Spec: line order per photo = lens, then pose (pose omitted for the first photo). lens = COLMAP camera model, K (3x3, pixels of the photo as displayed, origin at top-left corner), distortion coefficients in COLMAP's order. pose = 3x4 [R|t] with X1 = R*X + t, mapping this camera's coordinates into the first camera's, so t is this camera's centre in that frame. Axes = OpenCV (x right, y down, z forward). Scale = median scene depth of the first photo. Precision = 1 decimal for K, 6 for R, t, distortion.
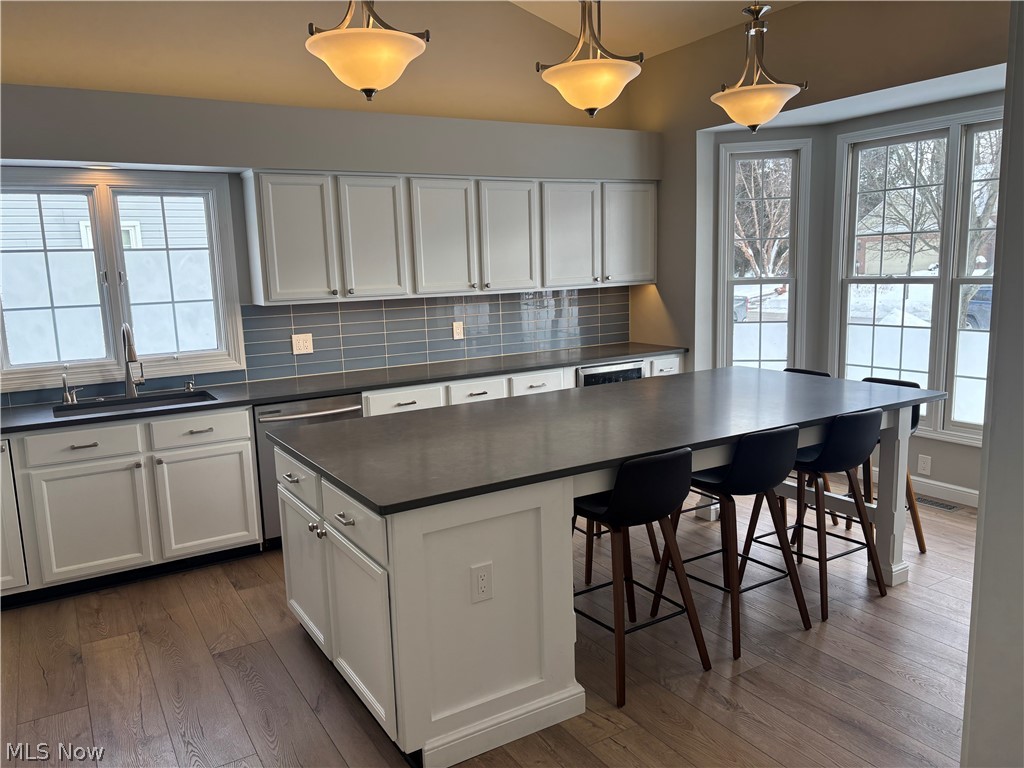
lens RADIAL K [[772.2, 0, 515.3], [0, 772.2, 385.8], [0, 0, 1]] dist [0.046435, -0.051952]
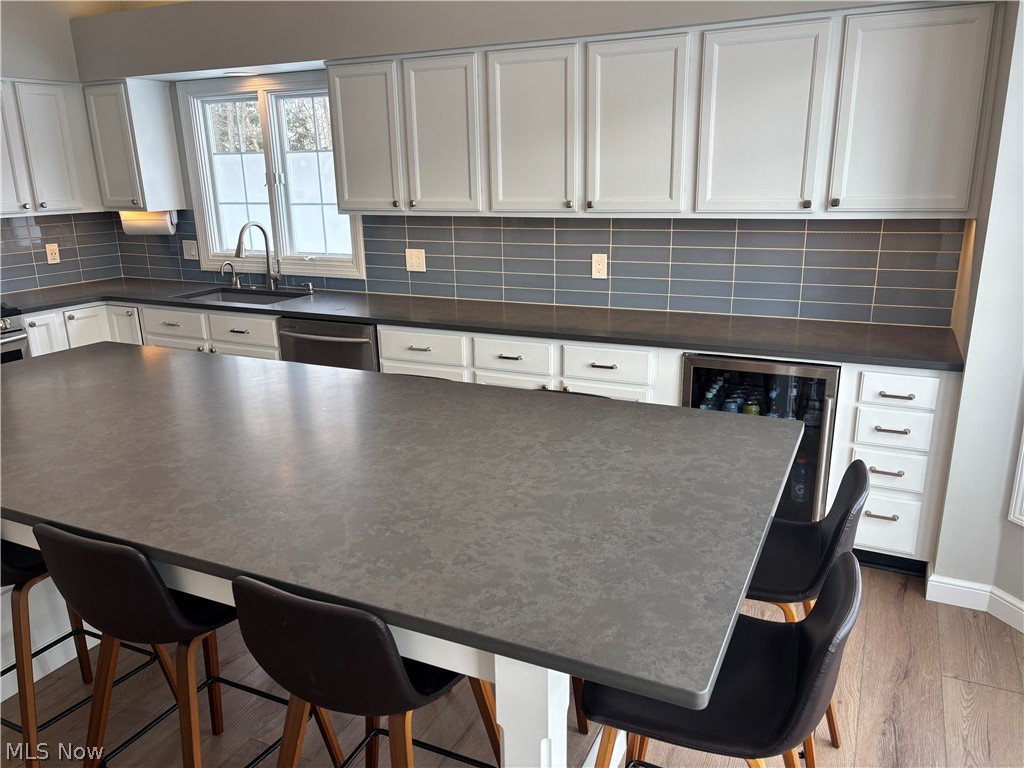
lens RADIAL K [[772.2, 0, 517.0], [0, 772.2, 389.1], [0, 0, 1]] dist [0.046435, -0.051952]
pose [[0.540742, 0.249209, -0.803426, 0.553475], [-0.135713, 0.968441, 0.209053, -0.113732], [0.830168, -0.004008, 0.557498, 0.601950]]
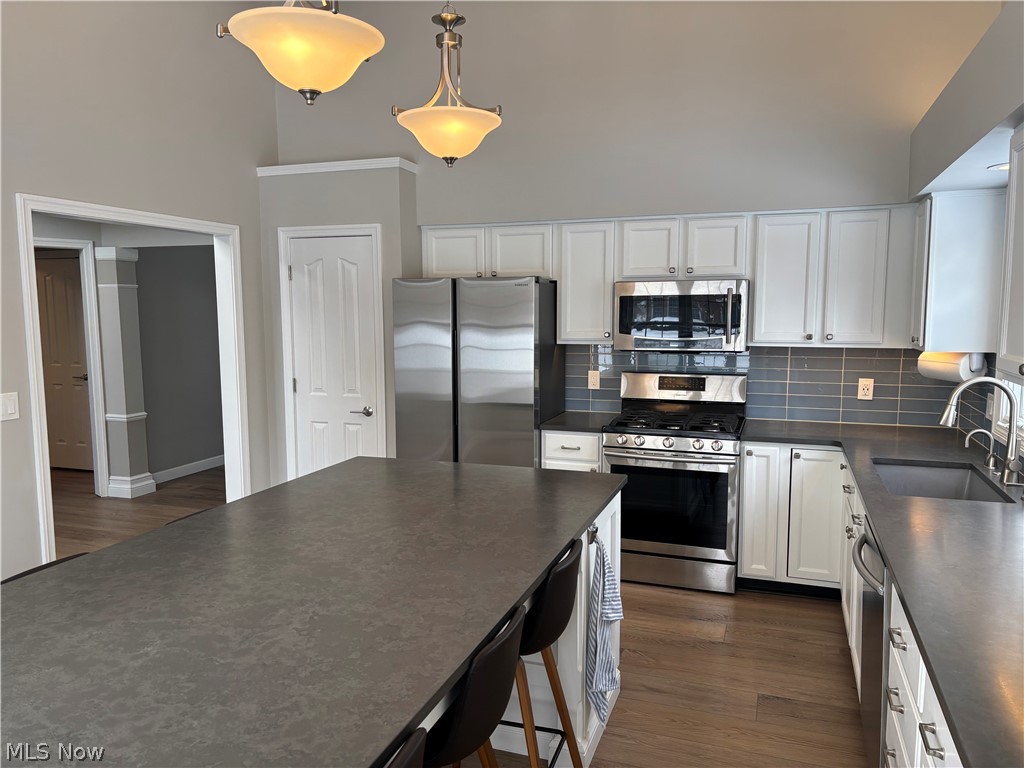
lens RADIAL K [[772.2, 0, 504.8], [0, 772.2, 384.9], [0, 0, 1]] dist [0.046435, -0.051952]
pose [[-0.782286, 0.093851, -0.615809, 0.265605], [-0.077321, 0.966310, 0.245492, -0.189098], [0.618102, 0.239660, -0.748674, 1.098909]]
